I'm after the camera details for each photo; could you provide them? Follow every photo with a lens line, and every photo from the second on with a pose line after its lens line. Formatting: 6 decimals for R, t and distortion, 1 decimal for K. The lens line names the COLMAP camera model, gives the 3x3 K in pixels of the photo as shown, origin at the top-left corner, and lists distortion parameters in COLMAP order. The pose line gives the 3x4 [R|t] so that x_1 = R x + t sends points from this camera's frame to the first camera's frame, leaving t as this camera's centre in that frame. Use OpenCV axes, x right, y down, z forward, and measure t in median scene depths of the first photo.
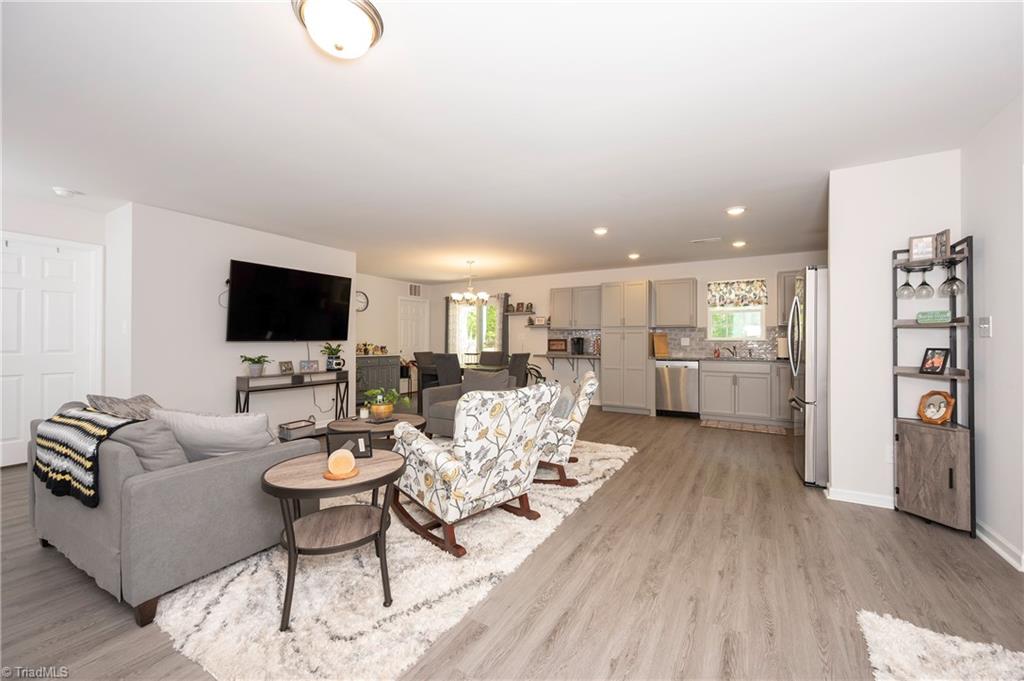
lens RADIAL K [[398.7, 0, 511.5], [0, 398.7, 336.8], [0, 0, 1]] dist [0.000652, -0.000008]
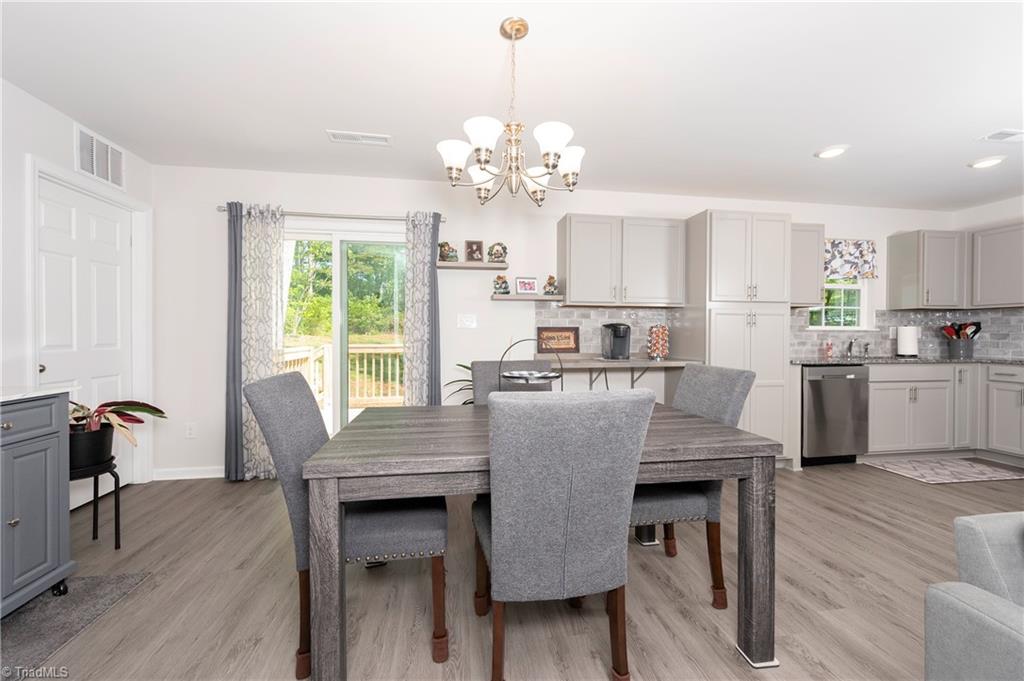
lens RADIAL K [[398.7, 0, 511.5], [0, 398.7, 336.8], [0, 0, 1]] dist [0.000652, -0.000008]
pose [[0.773382, 0.008200, 0.633888, -0.225869], [-0.008513, 0.999961, -0.002549, 0.019058], [-0.633884, -0.003425, 0.773421, 0.661574]]
